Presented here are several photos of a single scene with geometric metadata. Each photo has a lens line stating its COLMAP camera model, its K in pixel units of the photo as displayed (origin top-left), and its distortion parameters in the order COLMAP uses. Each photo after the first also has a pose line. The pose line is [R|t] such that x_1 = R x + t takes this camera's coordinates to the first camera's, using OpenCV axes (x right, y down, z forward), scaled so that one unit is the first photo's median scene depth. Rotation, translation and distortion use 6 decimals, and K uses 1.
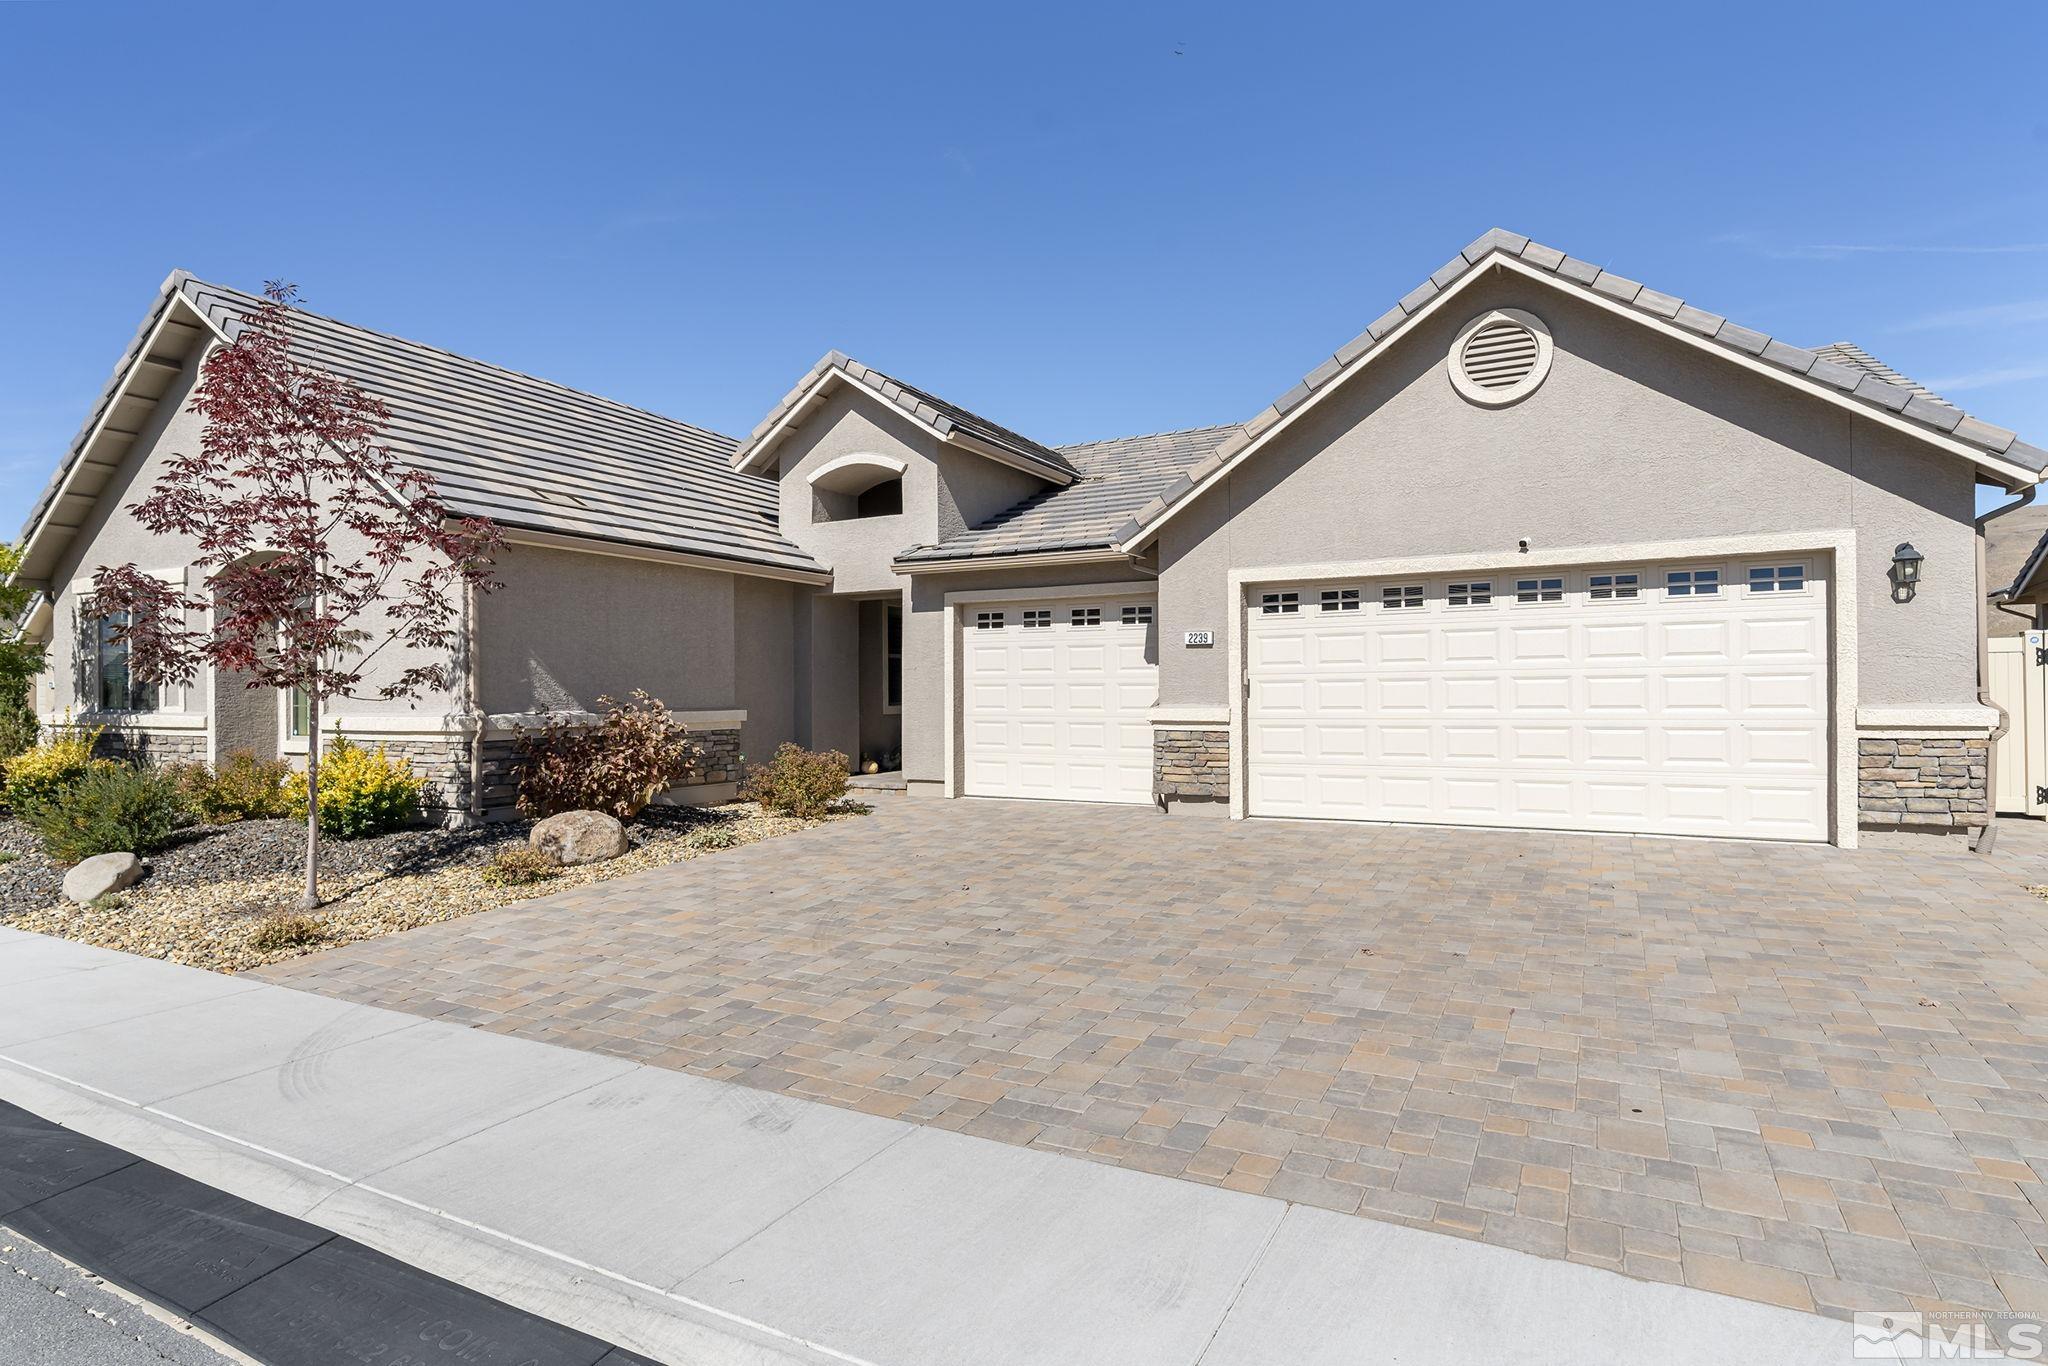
lens RADIAL K [[1047.0, 0, 1018.8], [0, 1047.0, 689.8], [0, 0, 1]] dist [0.005790, 0.000291]
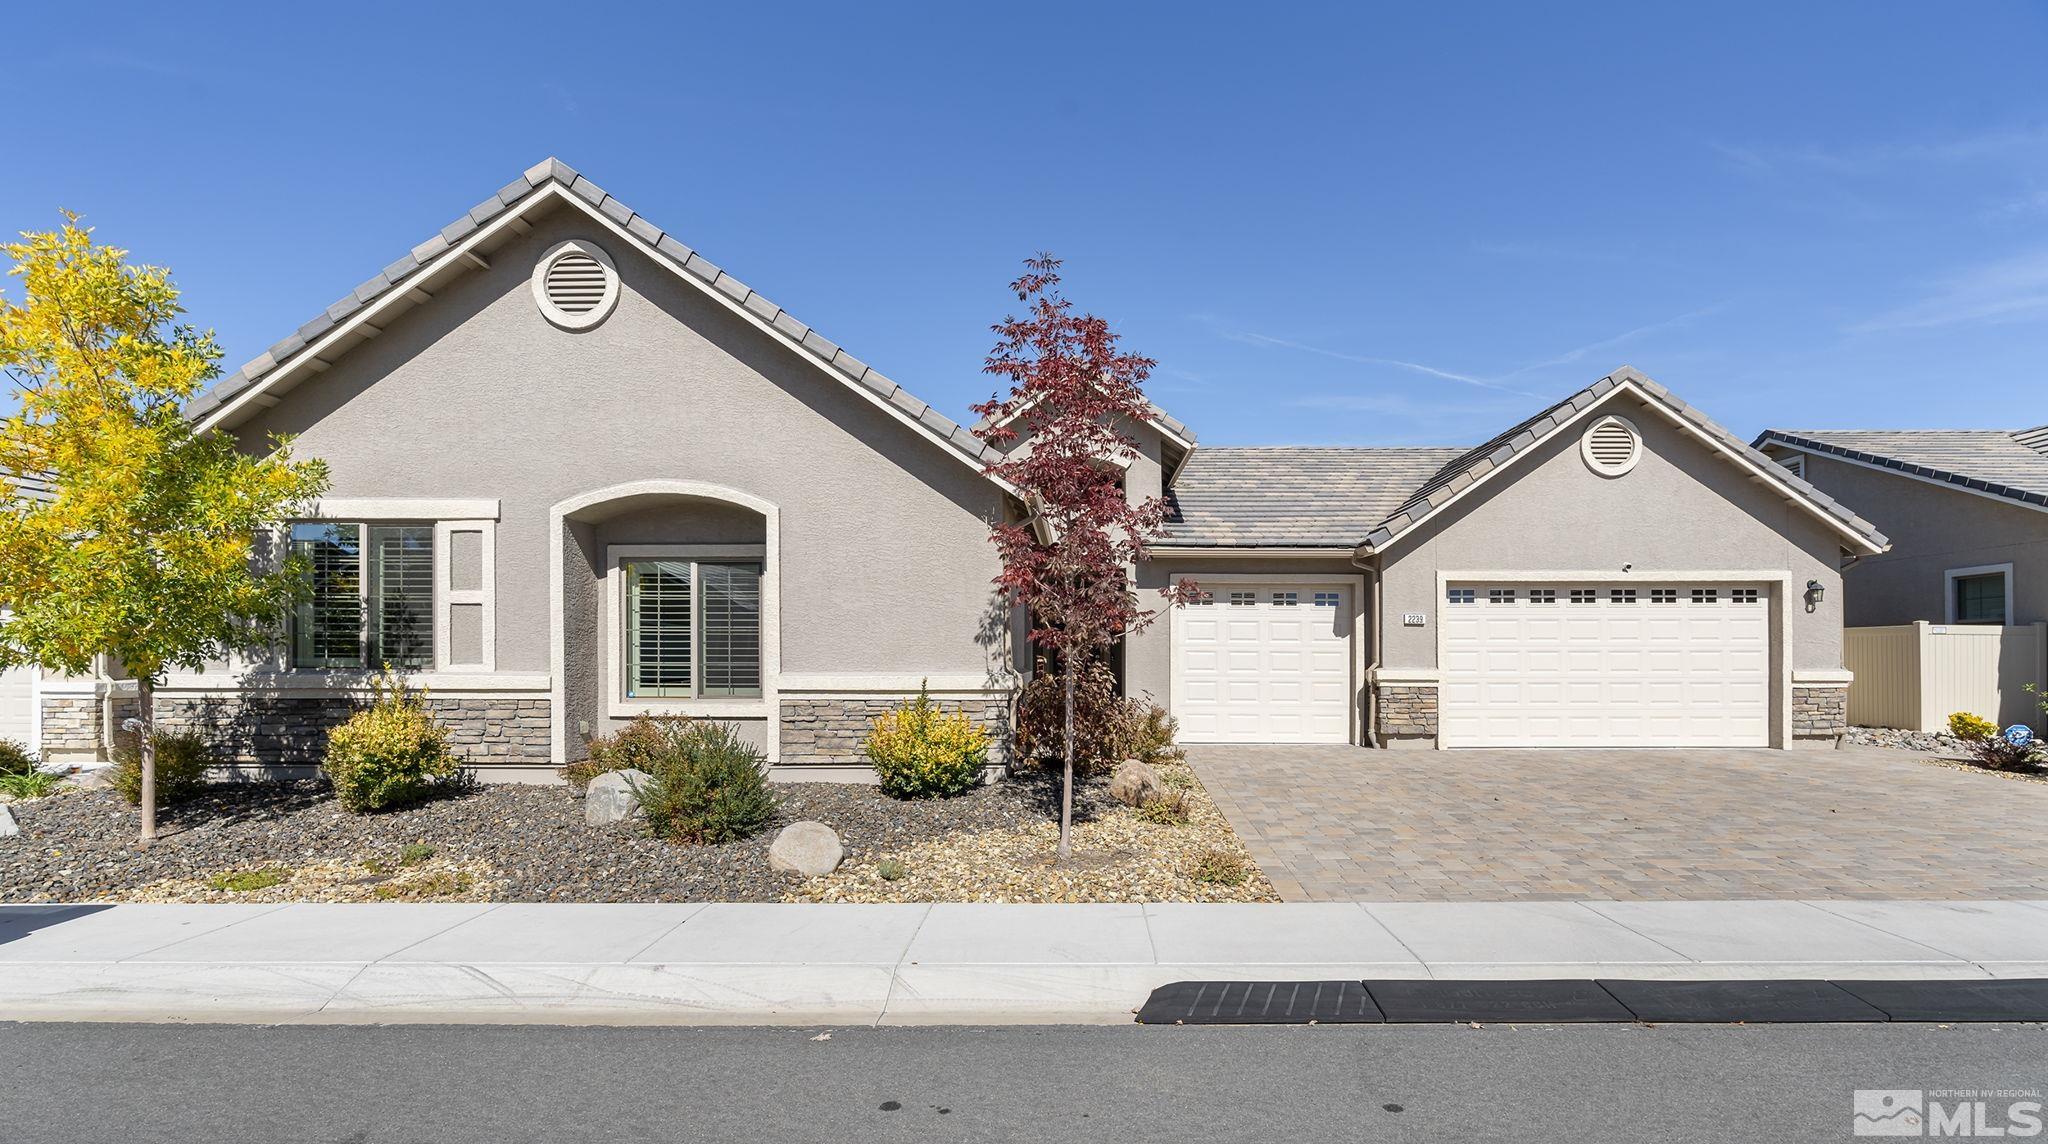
lens RADIAL K [[930.2, 0, 1064.4], [0, 930.2, 650.8], [0, 0, 1]] dist [-0.003519, -0.000191]
pose [[0.883999, 0.012000, 0.467335, -0.828121], [-0.009220, 0.999924, -0.008236, 0.007190], [-0.467398, 0.002971, 0.884042, 0.131274]]
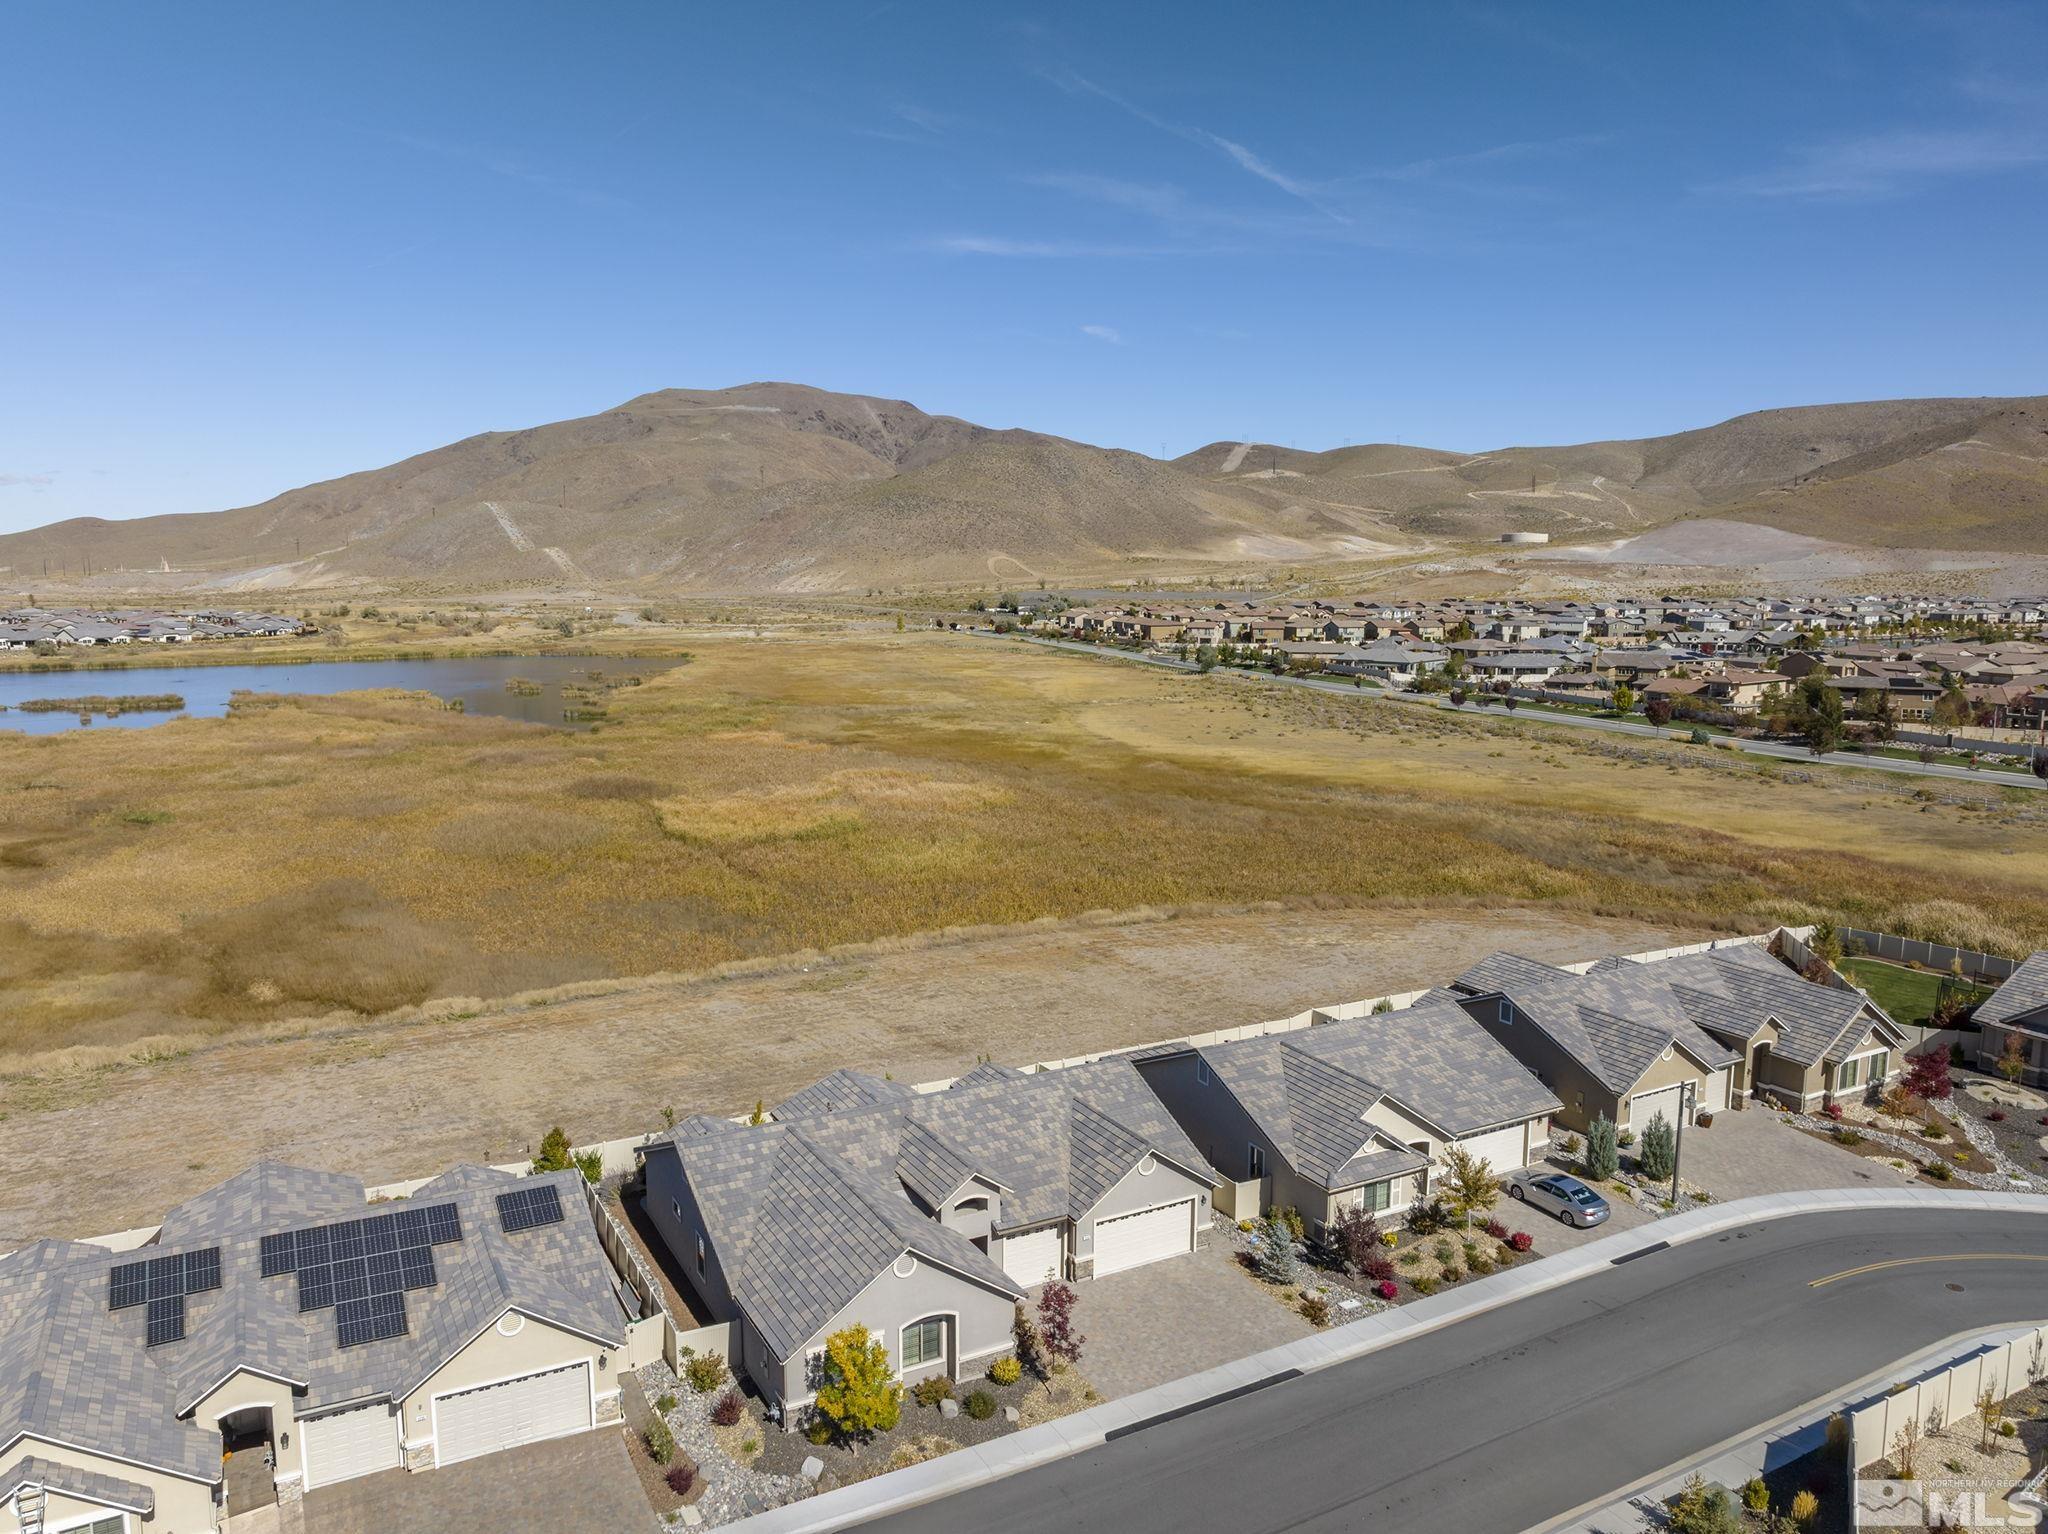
lens RADIAL K [[1438.9, 0, 1022.8], [0, 1438.9, 766.6], [0, 0, 1]] dist [-0.030780, 0.014491]
pose [[0.540576, -0.101038, 0.835206, -4.245703], [-0.012345, 0.991702, 0.127961, -2.474449], [-0.841204, -0.079483, 0.534844, -1.503827]]
